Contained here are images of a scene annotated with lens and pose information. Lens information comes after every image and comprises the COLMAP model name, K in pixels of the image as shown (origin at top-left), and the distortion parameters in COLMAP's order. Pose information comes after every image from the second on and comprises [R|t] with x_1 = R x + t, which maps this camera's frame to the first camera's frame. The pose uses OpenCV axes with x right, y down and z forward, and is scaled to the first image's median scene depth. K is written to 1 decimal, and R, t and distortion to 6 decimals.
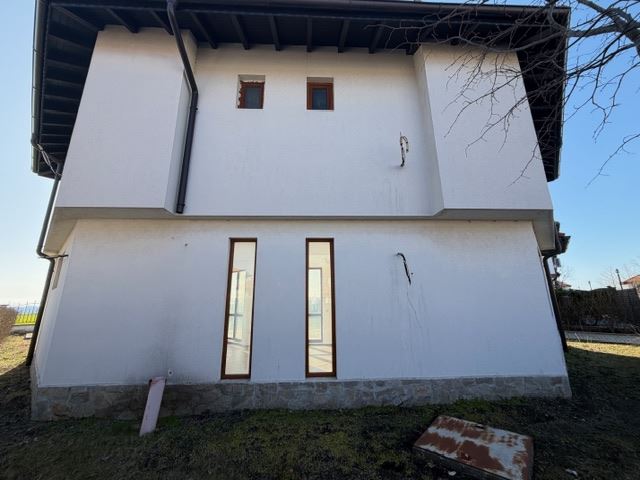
lens RADIAL K [[253.8, 0, 318.7], [0, 253.8, 240.0], [0, 0, 1]] dist [-0.000814, 0.000247]
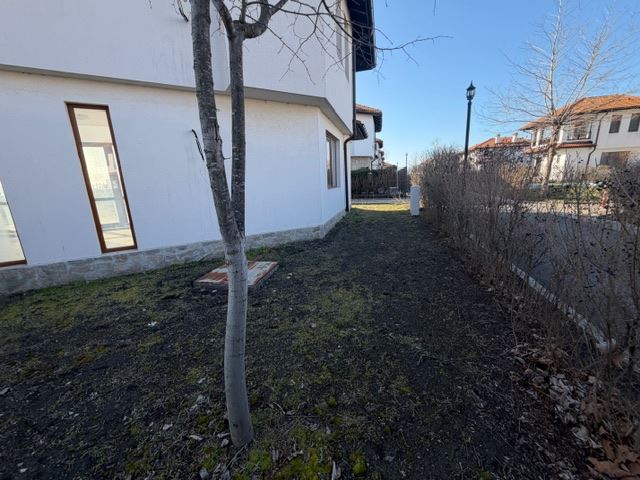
lens RADIAL K [[253.8, 0, 318.0], [0, 253.8, 239.4], [0, 0, 1]] dist [-0.000814, 0.000247]
pose [[0.883492, -0.132245, 0.449391, 0.257236], [-0.077907, 0.904484, 0.419331, -0.015158], [-0.461922, -0.405486, 0.788802, -0.198518]]
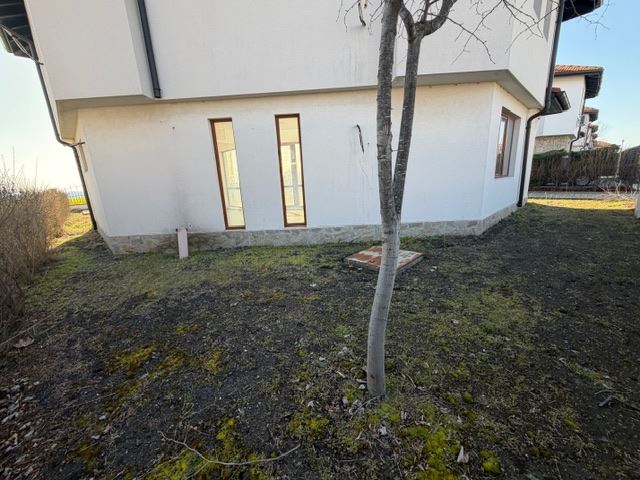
lens RADIAL K [[253.8, 0, 318.9], [0, 253.8, 239.5], [0, 0, 1]] dist [-0.000814, 0.000247]
pose [[0.996780, -0.024588, -0.076328, 0.229374], [0.057056, 0.886297, 0.459589, -0.025524], [0.056348, -0.462464, 0.884846, -0.244598]]
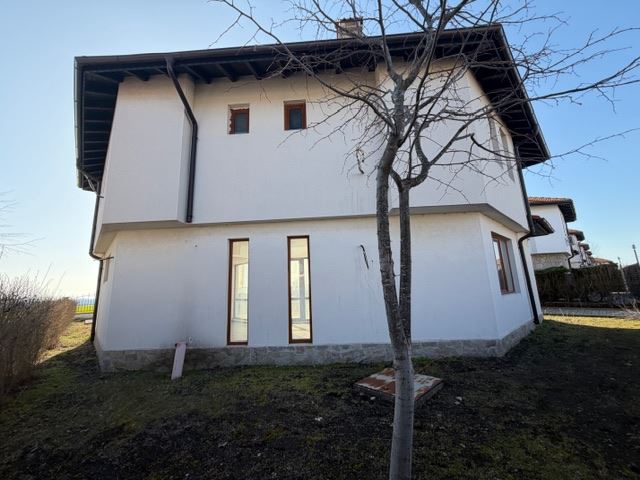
lens RADIAL K [[253.8, 0, 319.2], [0, 253.8, 240.8], [0, 0, 1]] dist [-0.000814, 0.000247]
pose [[0.995223, -0.045547, -0.086351, 0.229244], [0.050117, 0.997414, 0.051521, -0.044418], [0.083781, -0.055603, 0.994932, -0.254790]]
